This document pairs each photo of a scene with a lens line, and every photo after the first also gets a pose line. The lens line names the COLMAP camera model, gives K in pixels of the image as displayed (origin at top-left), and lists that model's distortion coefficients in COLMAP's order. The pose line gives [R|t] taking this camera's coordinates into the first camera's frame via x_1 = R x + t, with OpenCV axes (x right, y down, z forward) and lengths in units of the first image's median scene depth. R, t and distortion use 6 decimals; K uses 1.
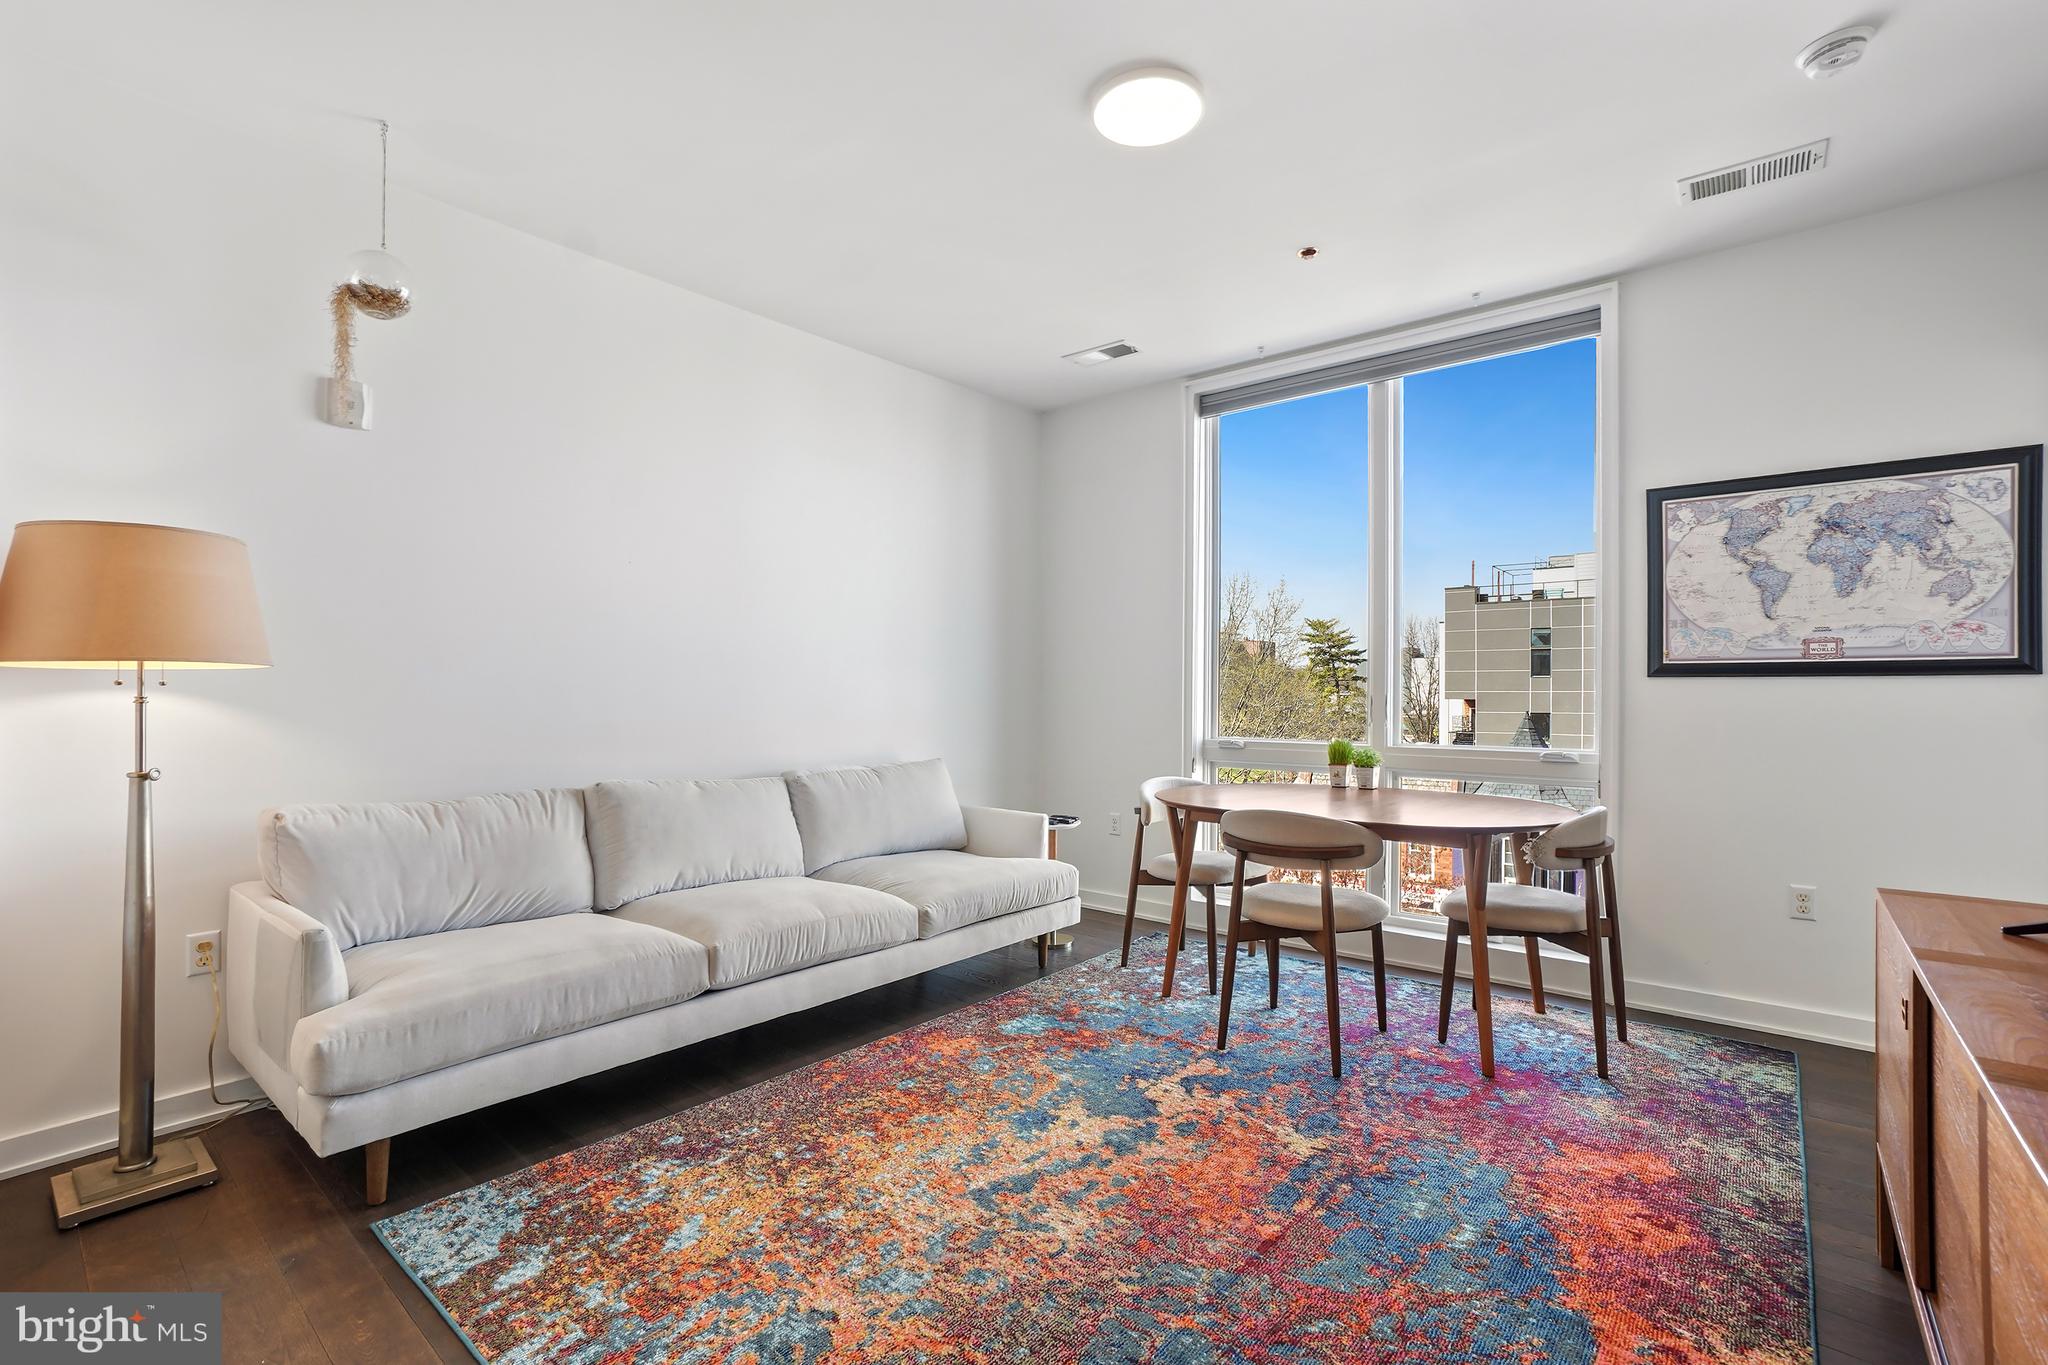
lens RADIAL K [[907.8, 0, 1030.5], [0, 907.8, 687.2], [0, 0, 1]] dist [-0.046267, 0.021295]
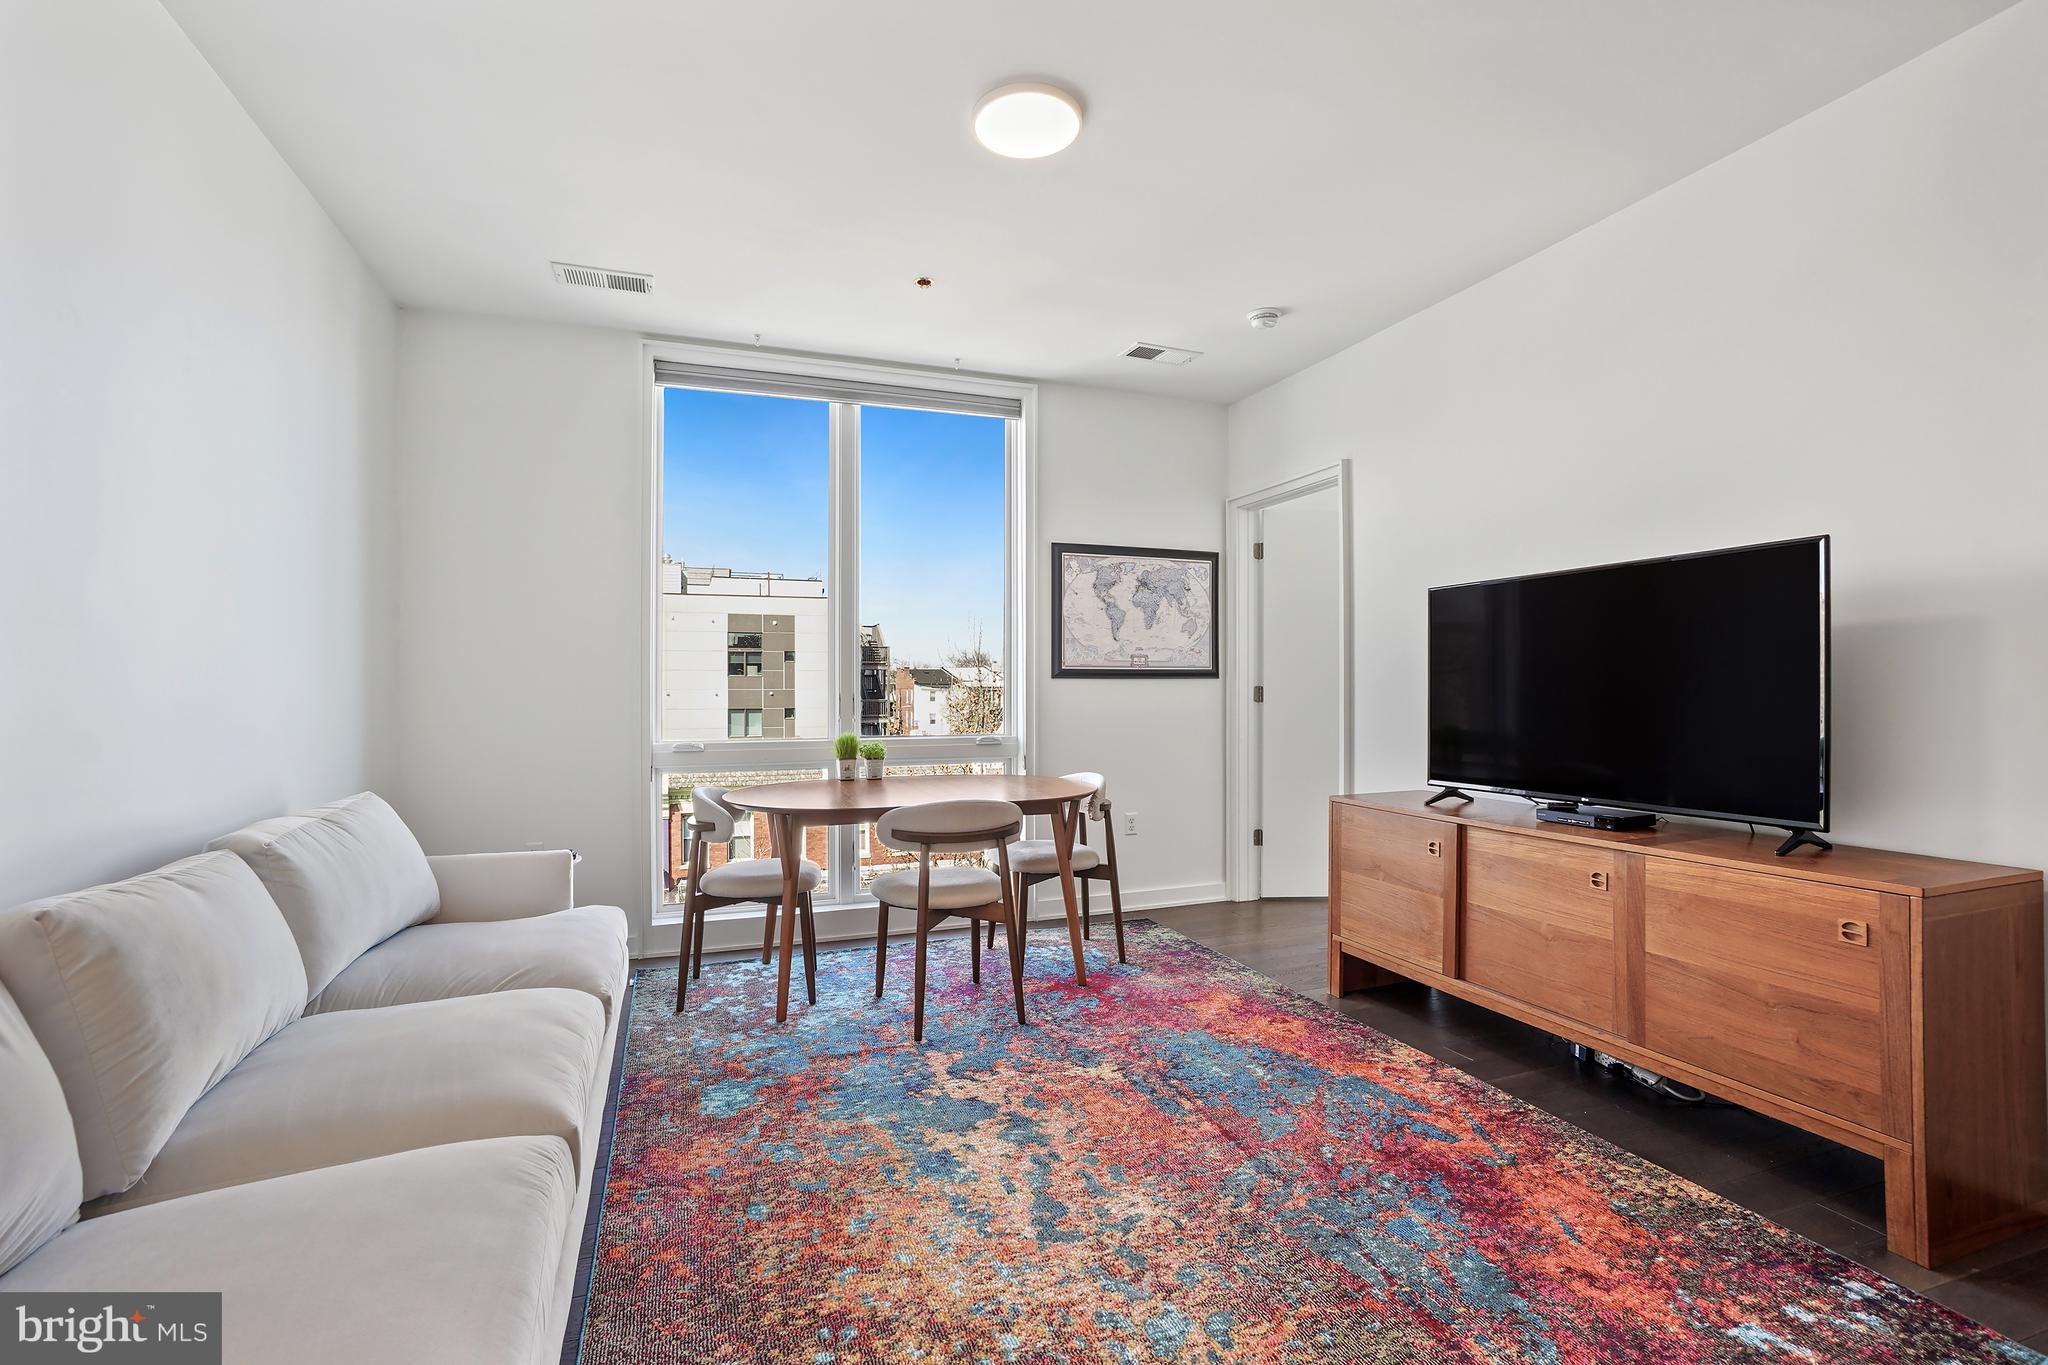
lens RADIAL K [[886.3, 0, 1009.1], [0, 886.3, 686.0], [0, 0, 1]] dist [-0.055343, 0.020186]
pose [[0.512428, 0.000050, 0.858730, -0.558415], [-0.000280, 1.000000, 0.000110, 0.000362], [-0.858730, -0.000297, 0.512428, 0.381526]]
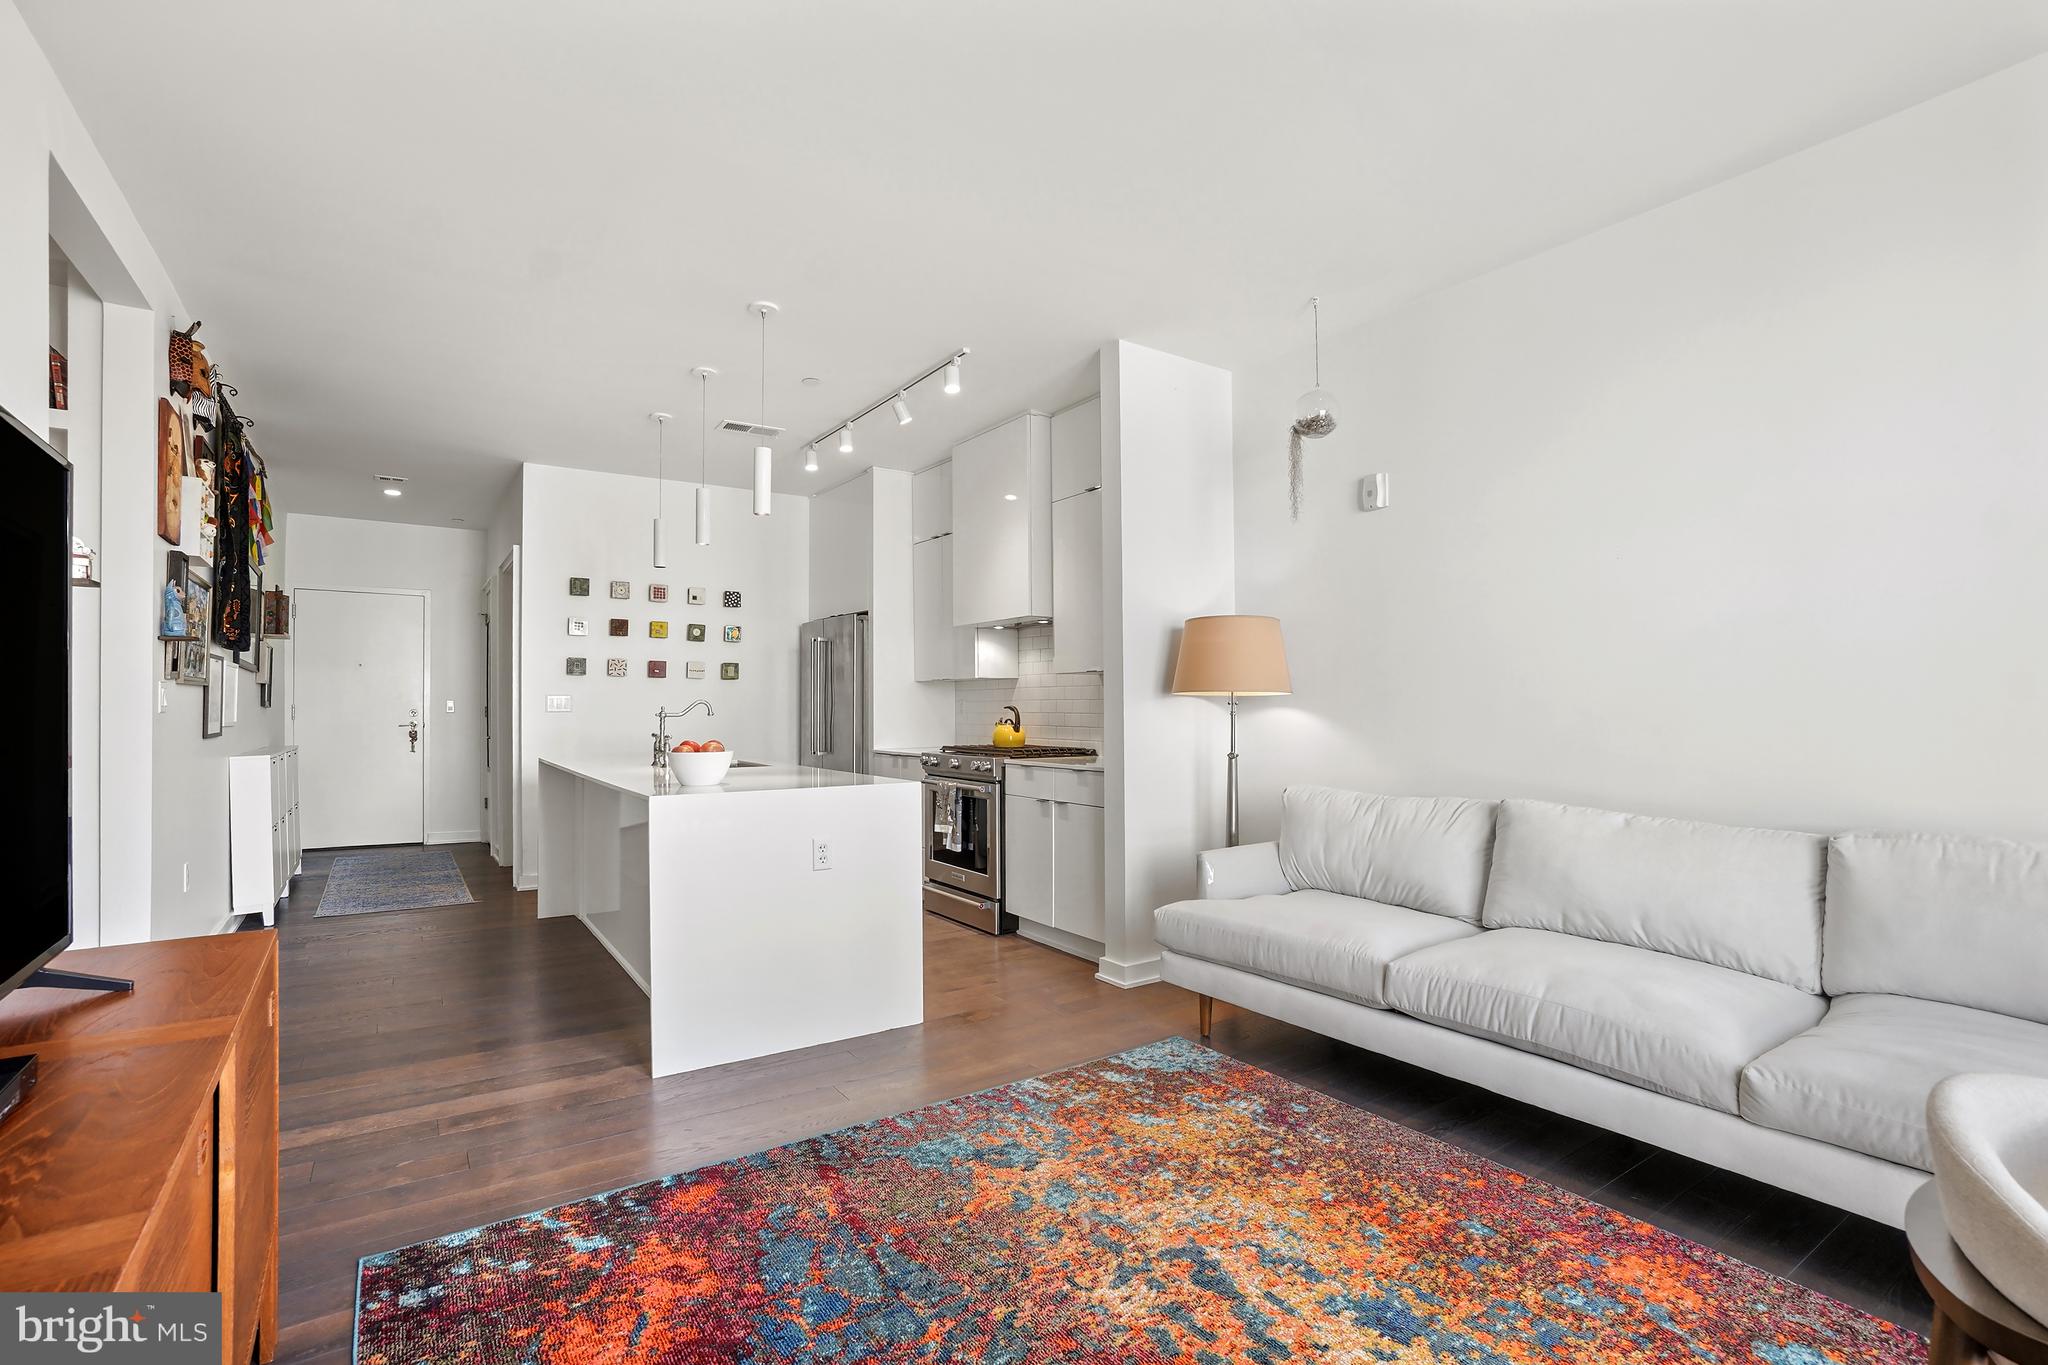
lens RADIAL K [[953.8, 0, 1024.0], [0, 953.8, 682.5], [0, 0, 1]] dist [-0.062605, 0.027692]
pose [[-0.263948, -0.027808, -0.964136, 0.614252], [0.006649, 0.999508, -0.030648, 0.006664], [0.964514, -0.014500, -0.263633, 0.723021]]
